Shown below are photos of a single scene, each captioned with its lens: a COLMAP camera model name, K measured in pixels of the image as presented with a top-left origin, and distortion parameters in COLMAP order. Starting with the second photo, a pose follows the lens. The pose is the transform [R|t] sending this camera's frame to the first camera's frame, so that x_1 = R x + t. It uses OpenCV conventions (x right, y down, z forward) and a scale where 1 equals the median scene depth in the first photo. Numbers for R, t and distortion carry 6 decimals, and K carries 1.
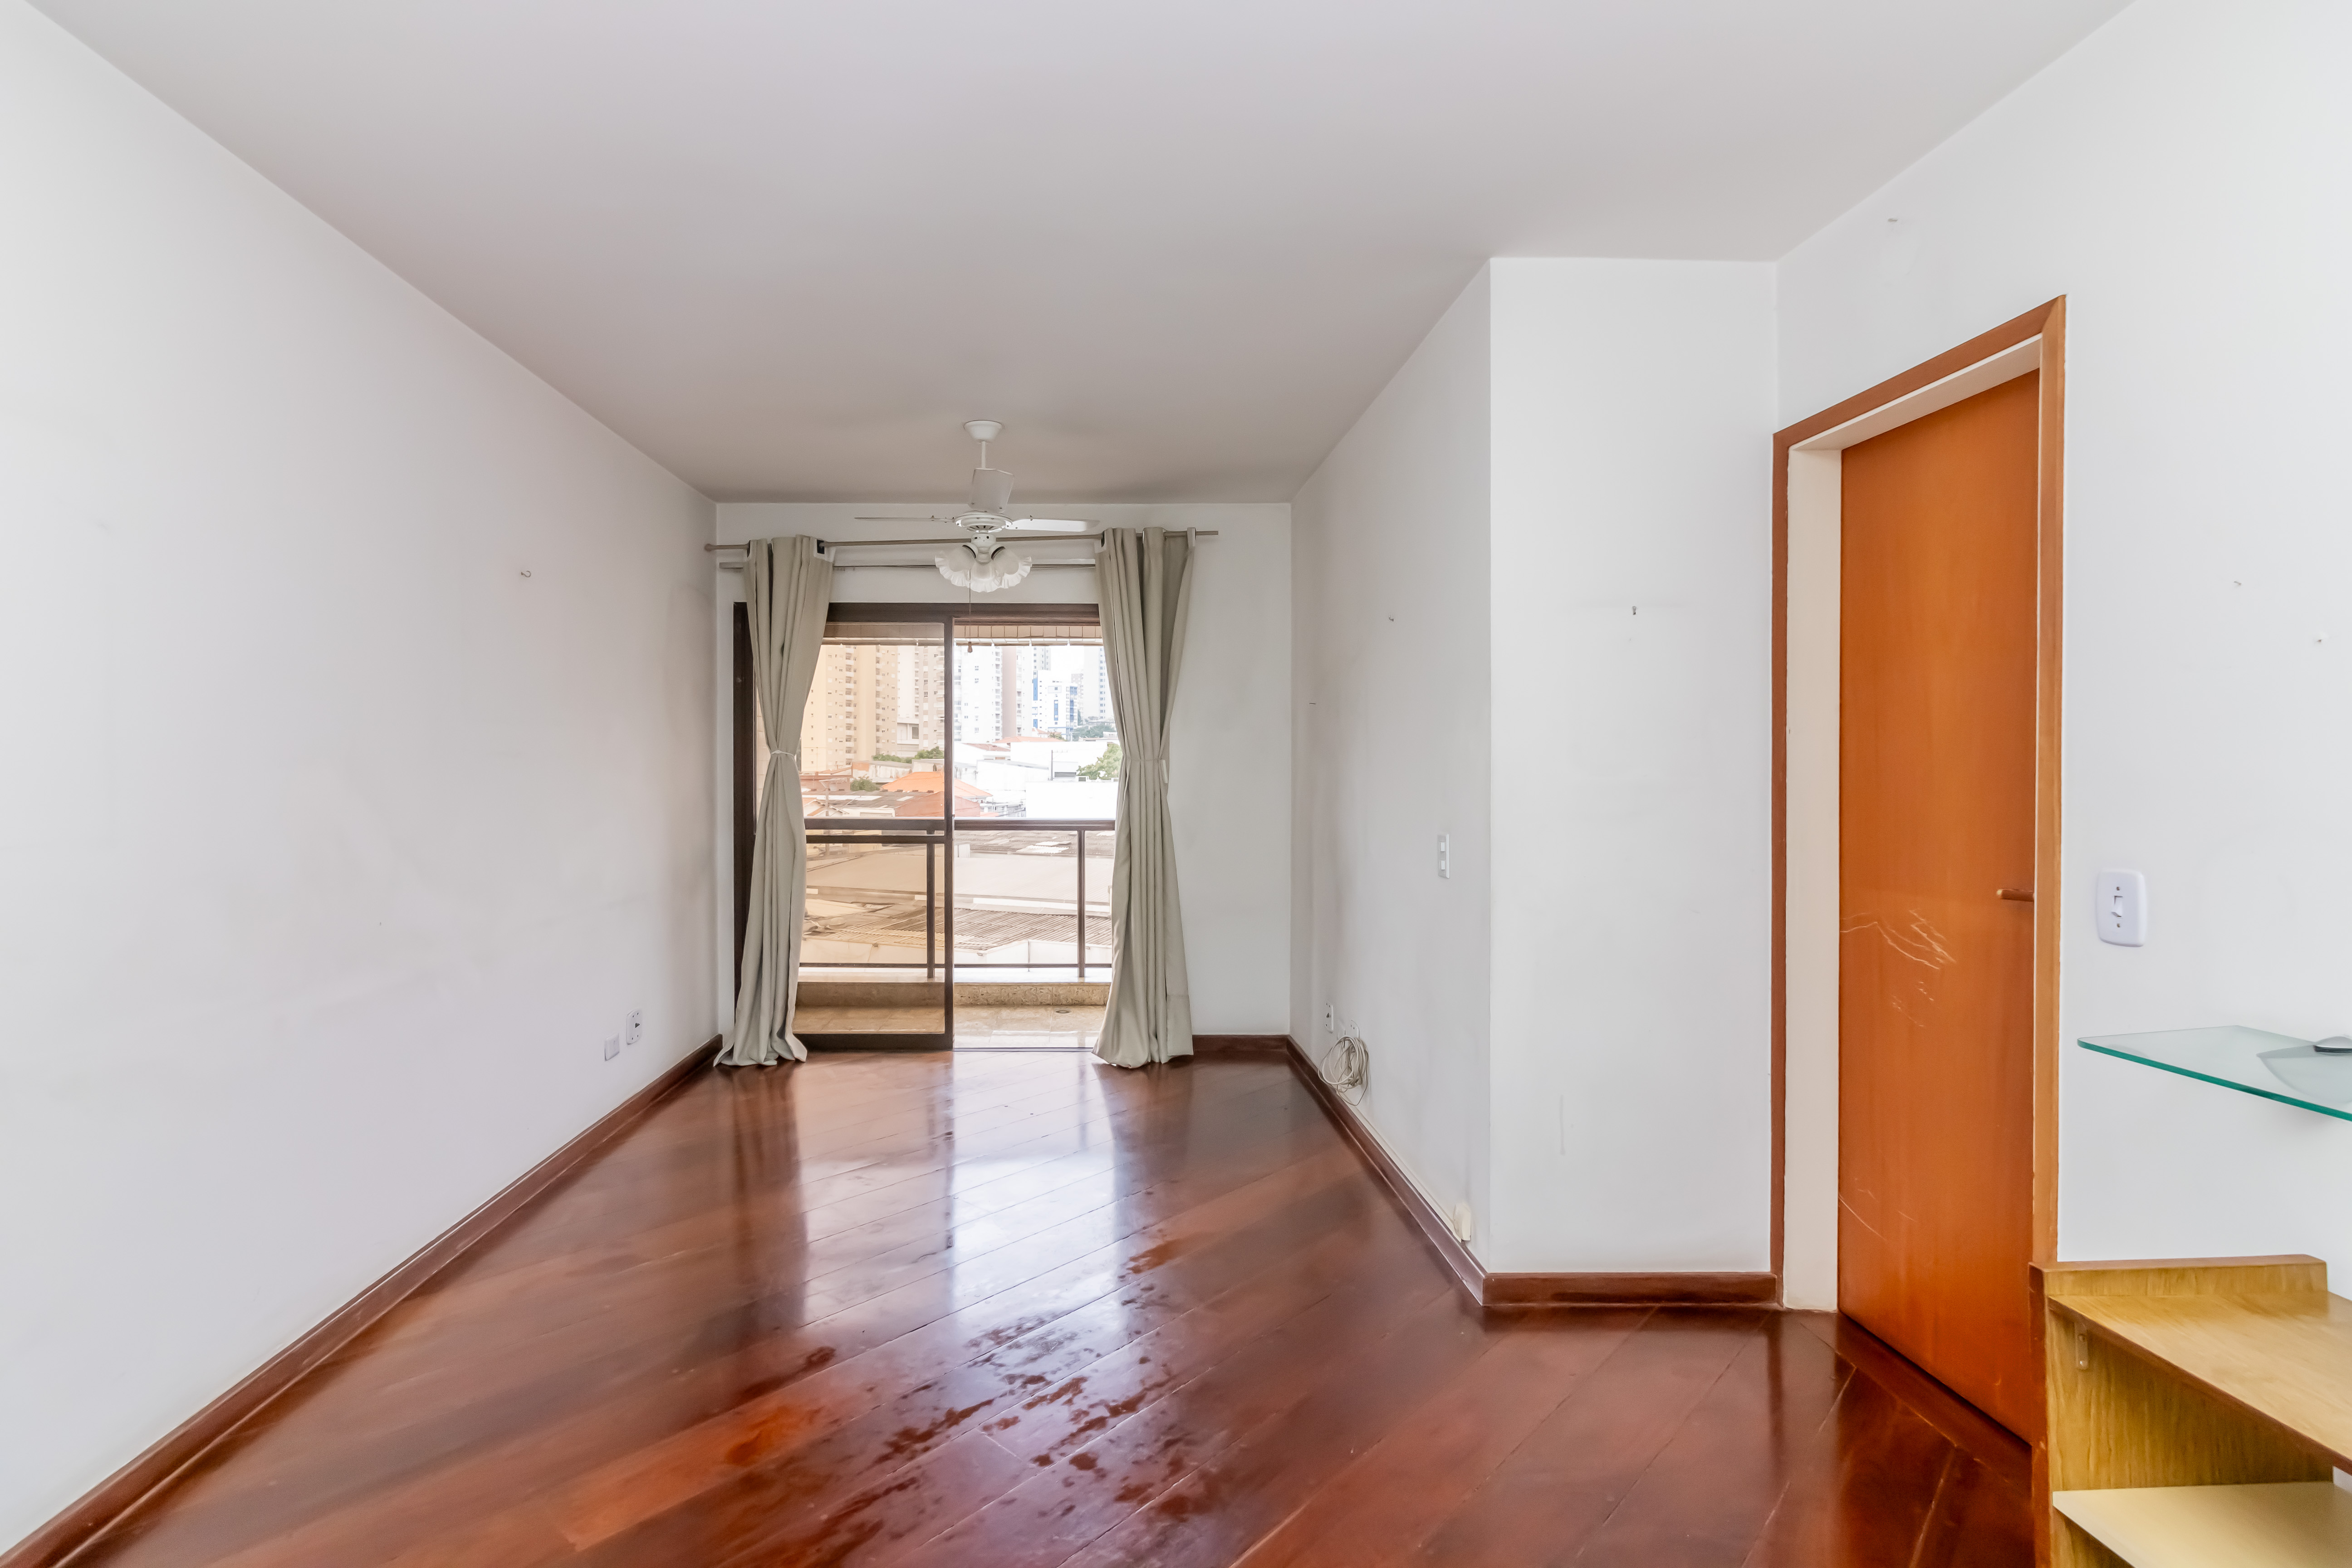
lens RADIAL K [[1115.9, 0, 1113.2], [0, 1115.9, 764.6], [0, 0, 1]] dist [0.000329, 0.002132]
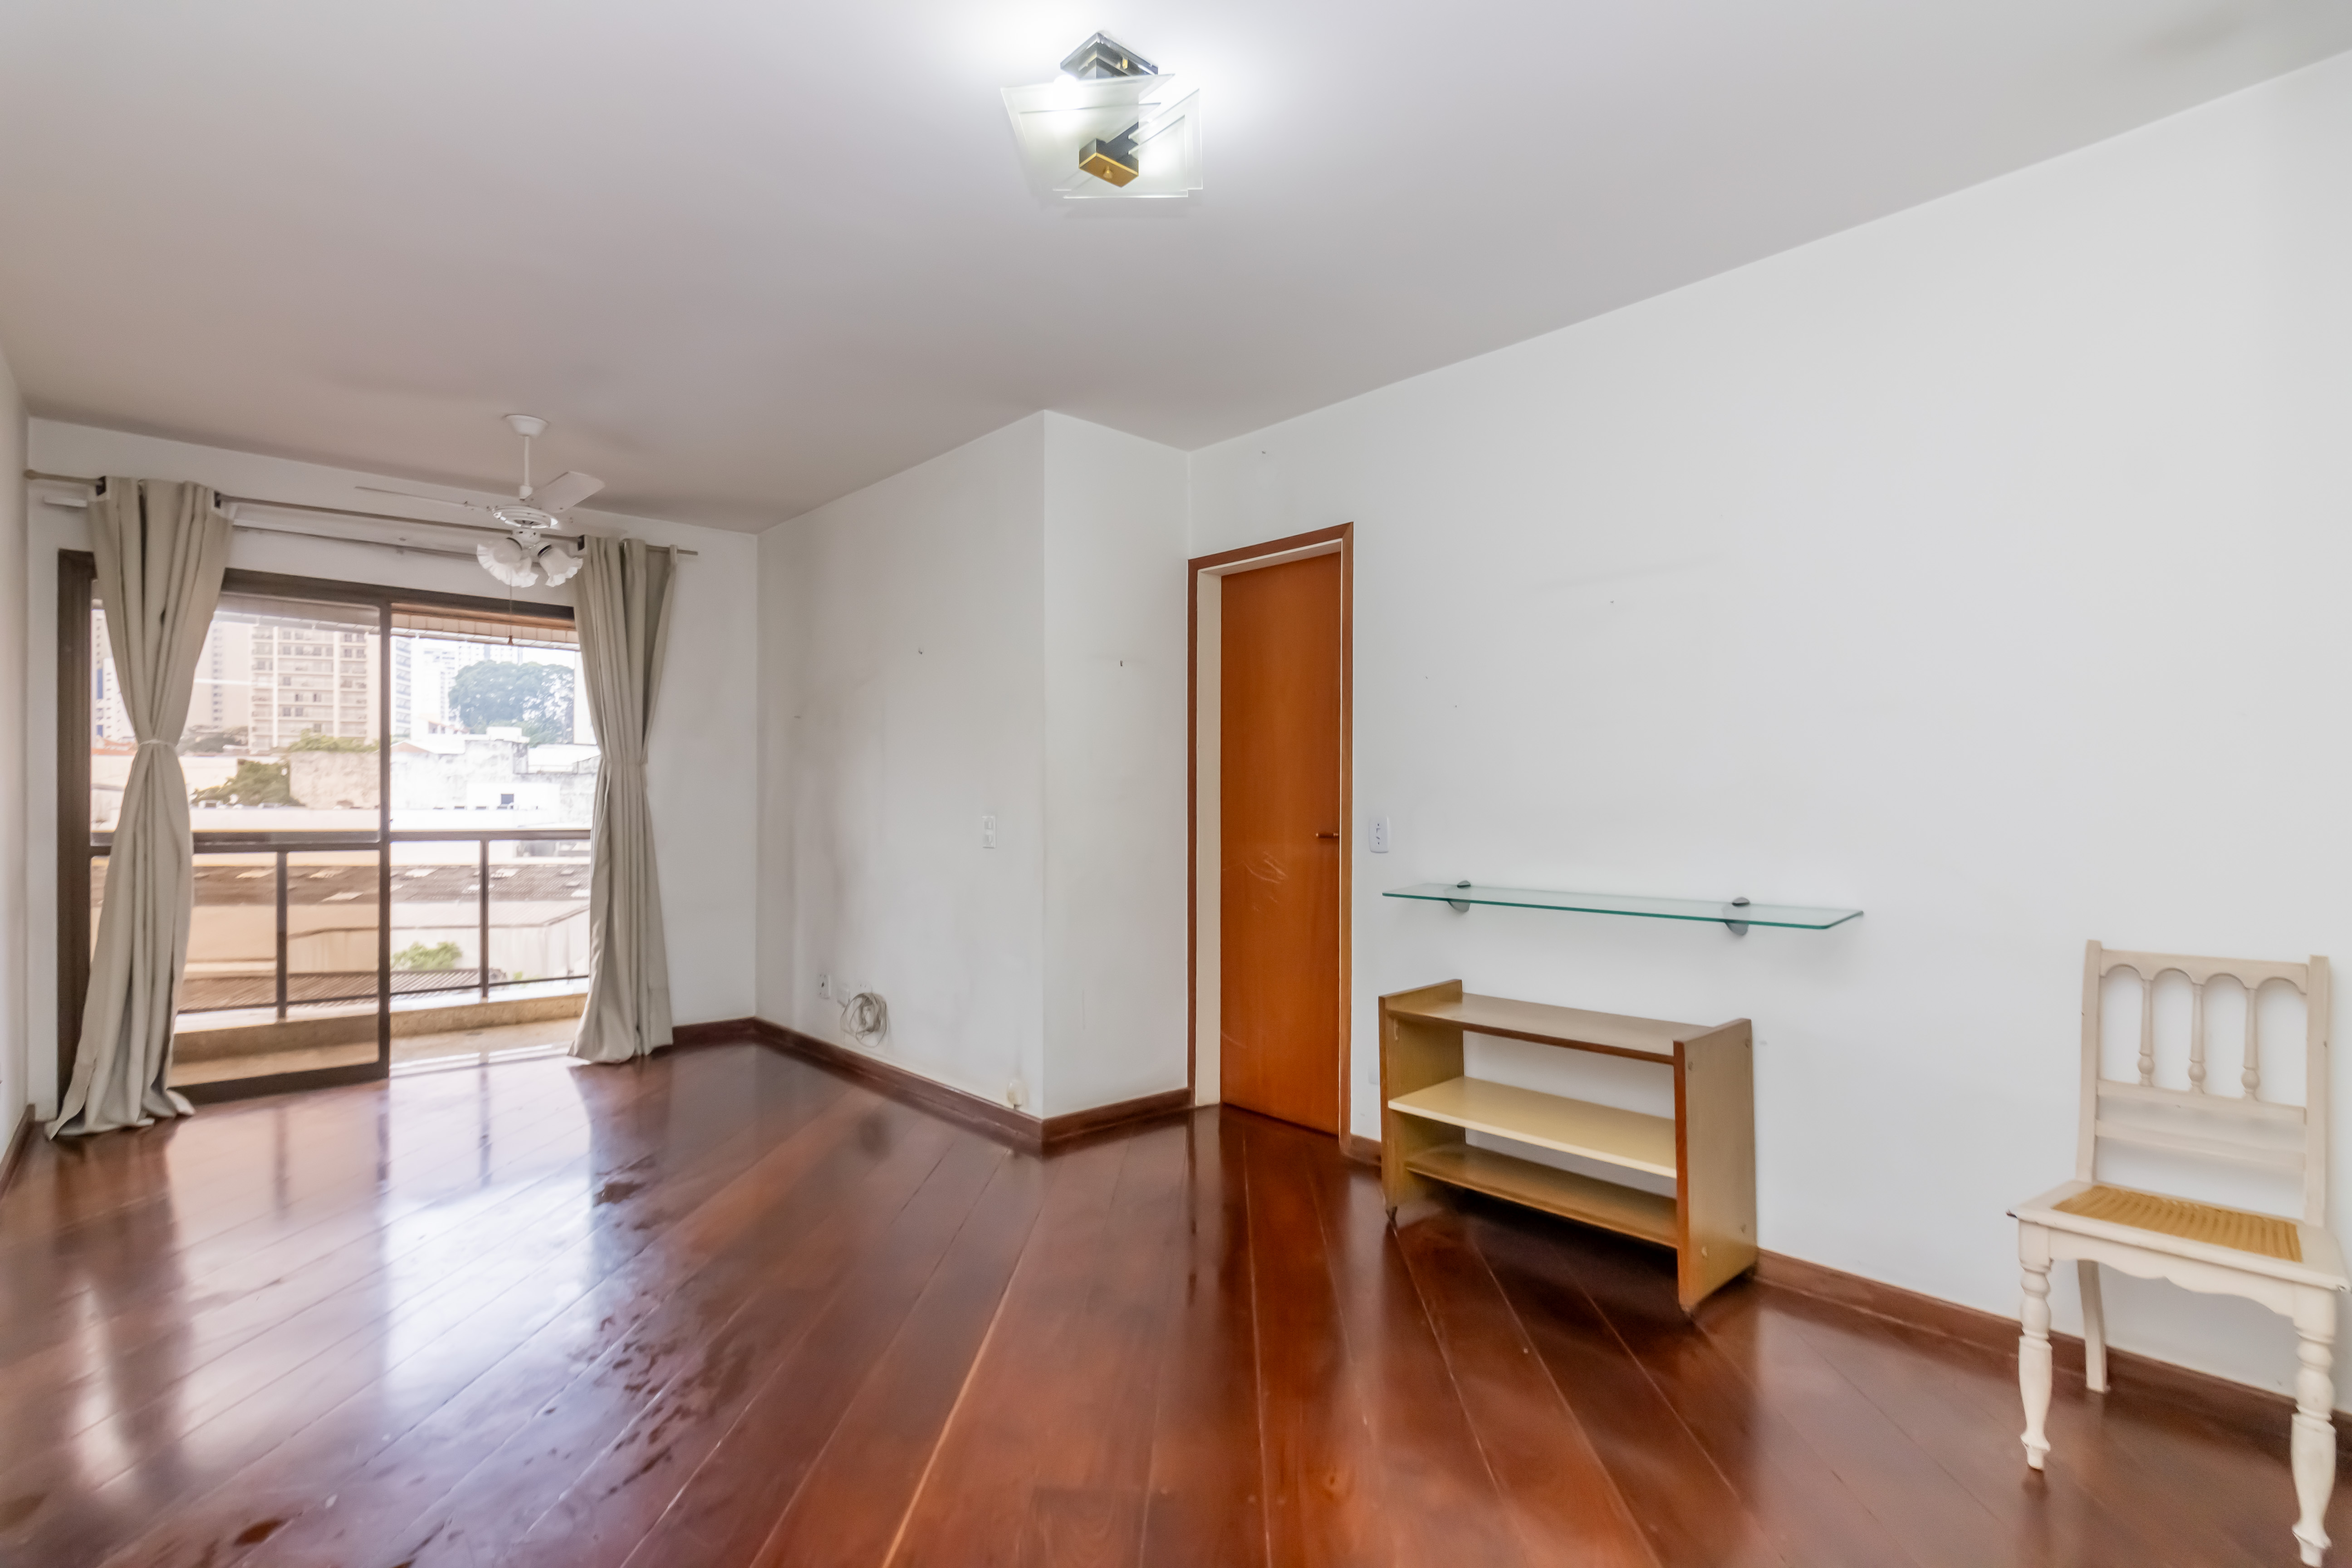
lens RADIAL K [[1119.0, 0, 1162.4], [0, 1119.0, 800.4], [0, 0, 1]] dist [-0.003238, 0.001047]
pose [[0.756093, 0.003214, 0.654457, -0.277779], [-0.006898, 0.999972, 0.003058, 0.023505], [-0.654428, -0.006826, 0.756093, -0.103525]]
